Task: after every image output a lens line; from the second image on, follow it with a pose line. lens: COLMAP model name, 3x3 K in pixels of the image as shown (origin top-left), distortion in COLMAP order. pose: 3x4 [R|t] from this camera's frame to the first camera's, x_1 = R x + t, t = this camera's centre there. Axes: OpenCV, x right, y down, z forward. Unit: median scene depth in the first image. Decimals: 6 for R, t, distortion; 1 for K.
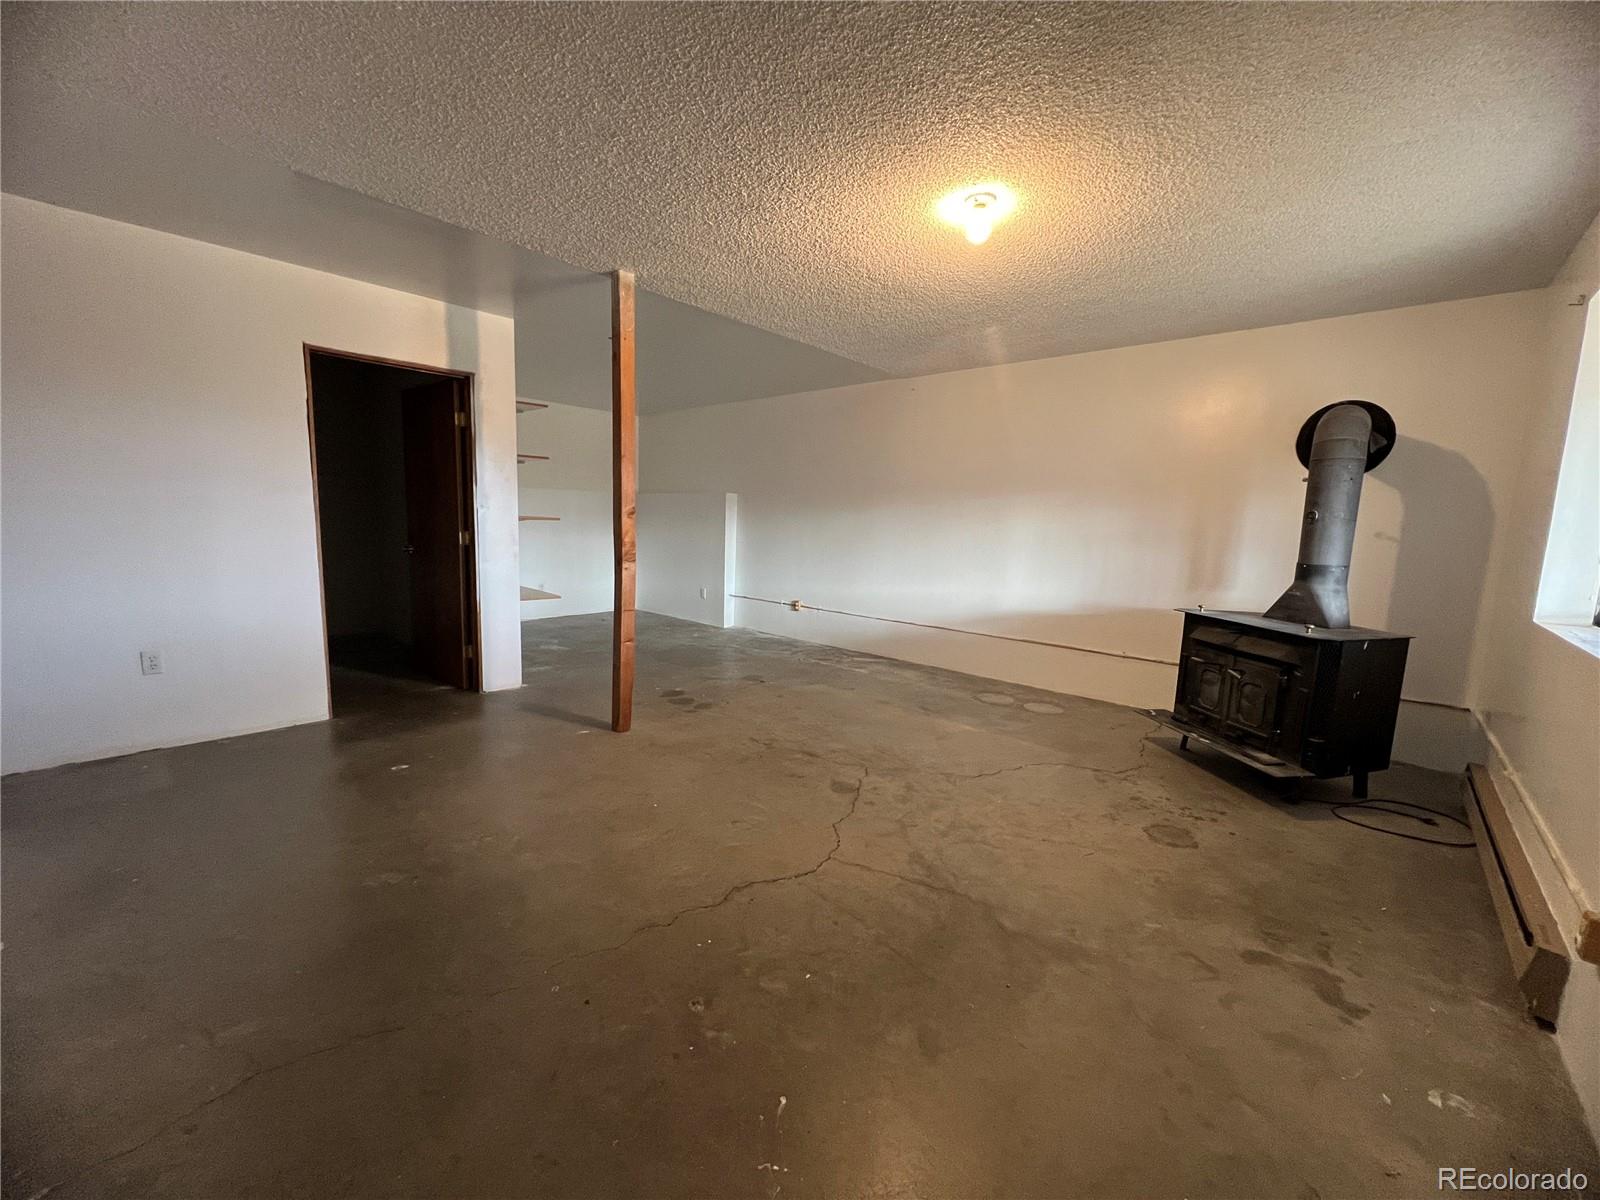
lens RADIAL K [[635.4, 0, 797.5], [0, 635.4, 601.6], [0, 0, 1]] dist [0.000353, -0.000028]
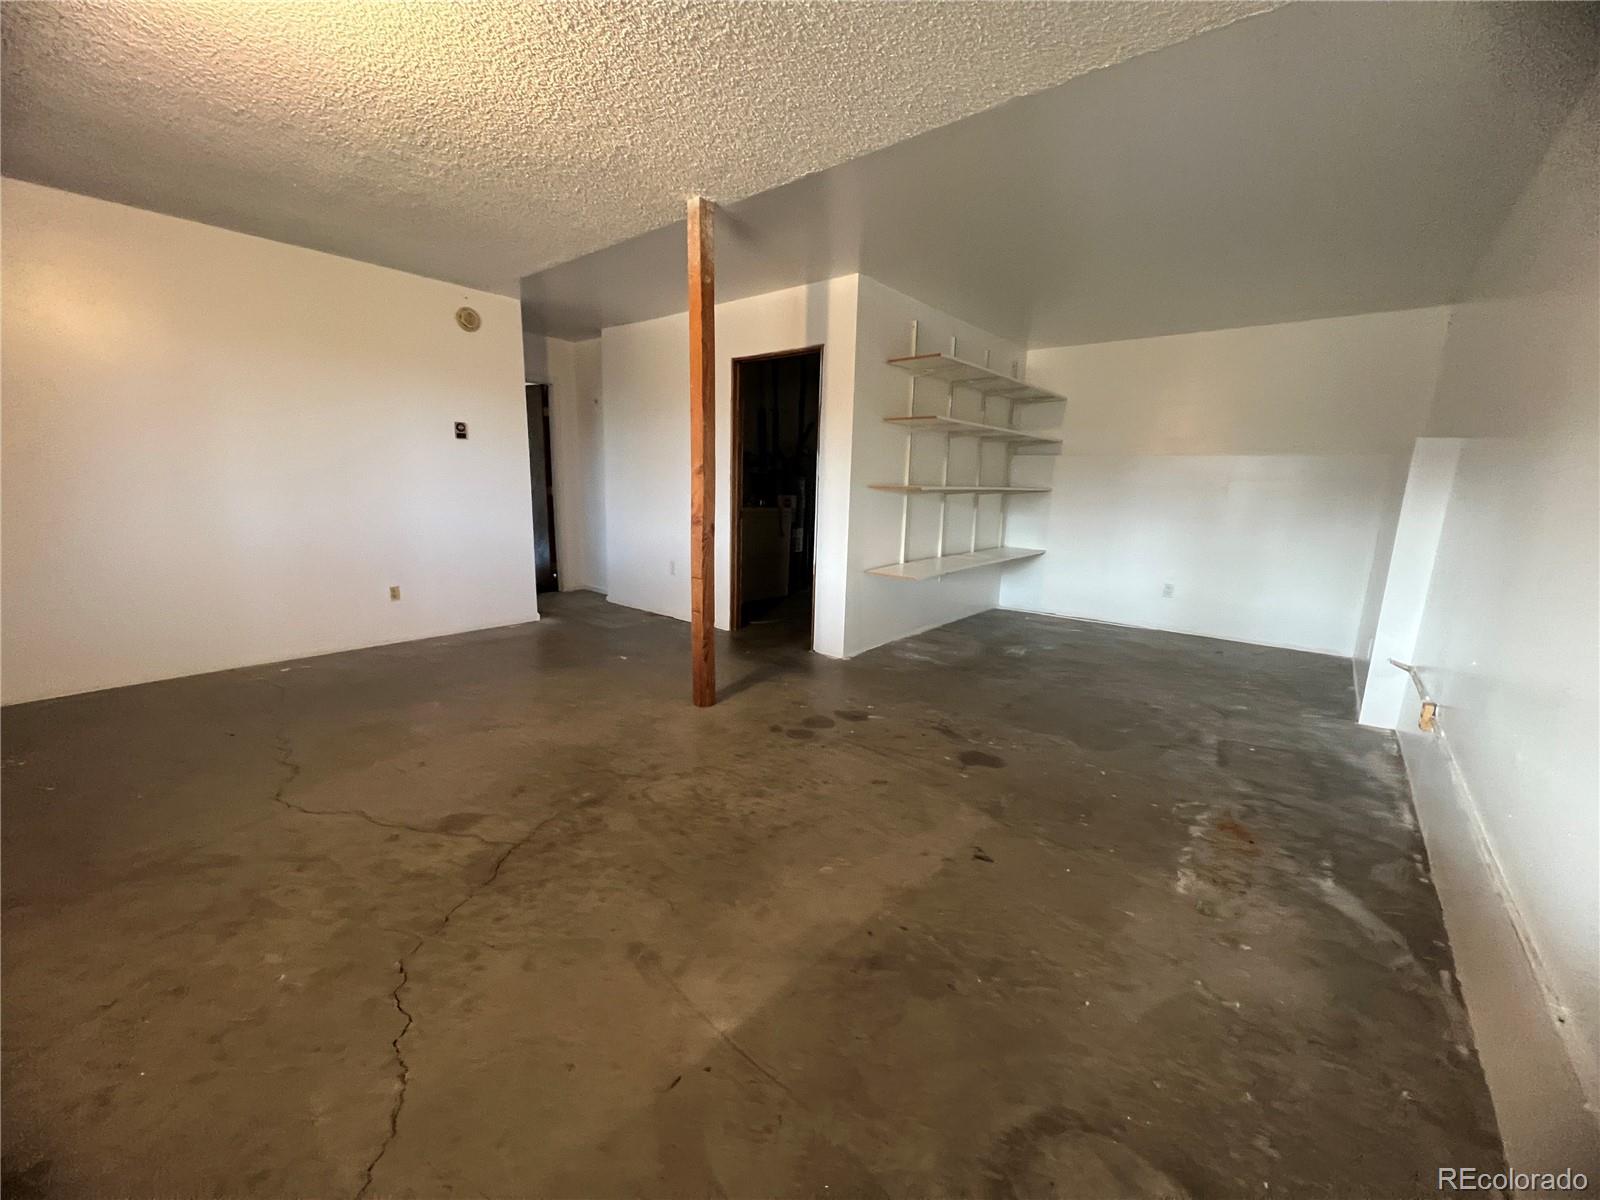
lens RADIAL K [[635.4, 0, 797.5], [0, 635.4, 601.6], [0, 0, 1]] dist [0.000353, -0.000028]
pose [[0.044981, 0.157931, -0.986425, 0.581775], [-0.152760, 0.976899, 0.149440, -0.100732], [0.987239, 0.143965, 0.068068, 0.960971]]
